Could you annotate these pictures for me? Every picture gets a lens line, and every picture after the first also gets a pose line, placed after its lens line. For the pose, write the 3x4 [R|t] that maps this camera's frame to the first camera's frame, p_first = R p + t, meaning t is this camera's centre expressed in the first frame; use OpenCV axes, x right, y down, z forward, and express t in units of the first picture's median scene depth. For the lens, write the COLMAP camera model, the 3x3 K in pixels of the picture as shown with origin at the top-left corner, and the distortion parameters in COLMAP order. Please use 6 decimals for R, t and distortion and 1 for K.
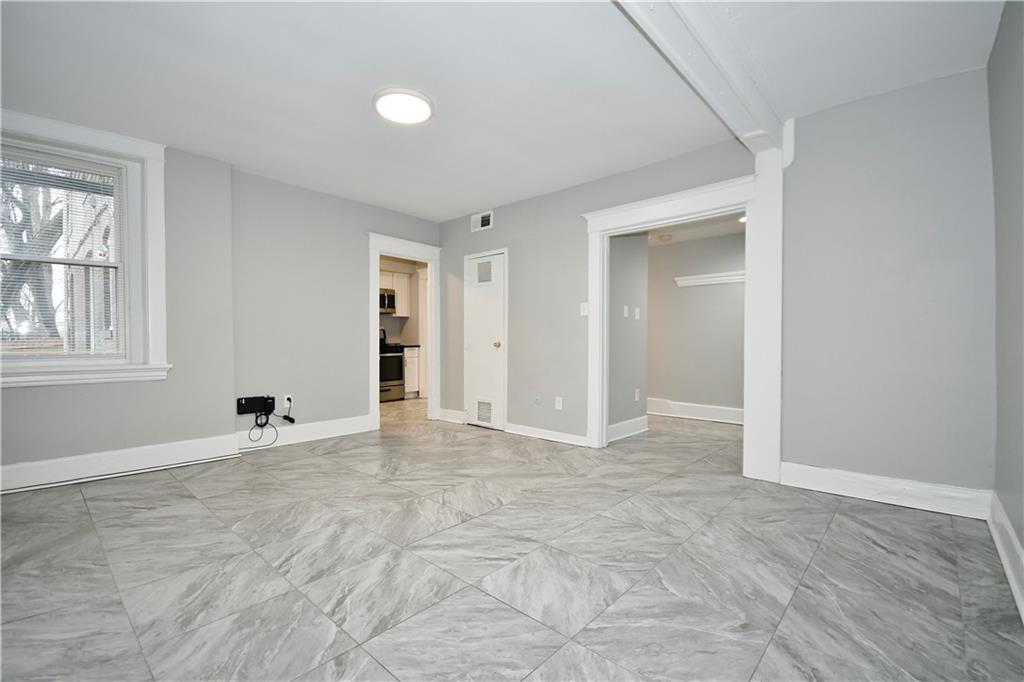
lens RADIAL K [[450.1, 0, 512.0], [0, 450.1, 341.0], [0, 0, 1]] dist [-0.001369, -0.000048]
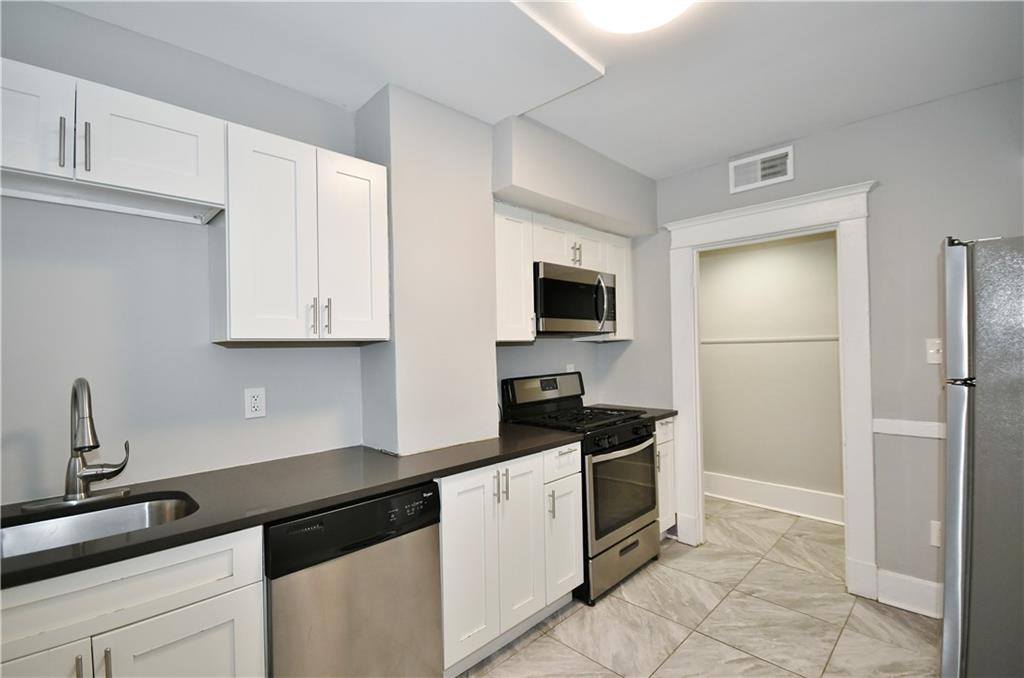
lens RADIAL K [[450.1, 0, 512.0], [0, 450.1, 339.0], [0, 0, 1]] dist [-0.001369, -0.000048]
pose [[0.997386, -0.008088, -0.071802, -0.326347], [0.007377, 0.999921, -0.010163, -0.052760], [0.071878, 0.009606, 0.997367, 0.592233]]
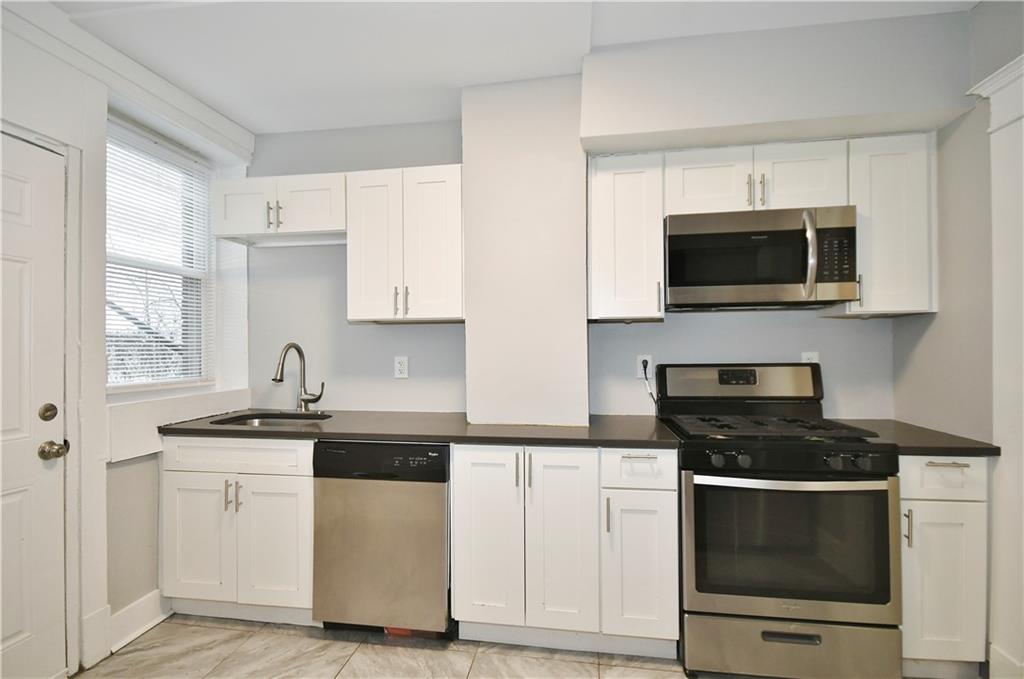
lens RADIAL K [[479.8, 0, 512.0], [0, 479.8, 339.5], [0, 0, 1]] dist [-0.003268, -0.001249]
pose [[0.540001, -0.002798, -0.841660, -0.142474], [0.007095, 0.999974, 0.001228, -0.042282], [0.841634, -0.006635, 0.540007, 0.702279]]
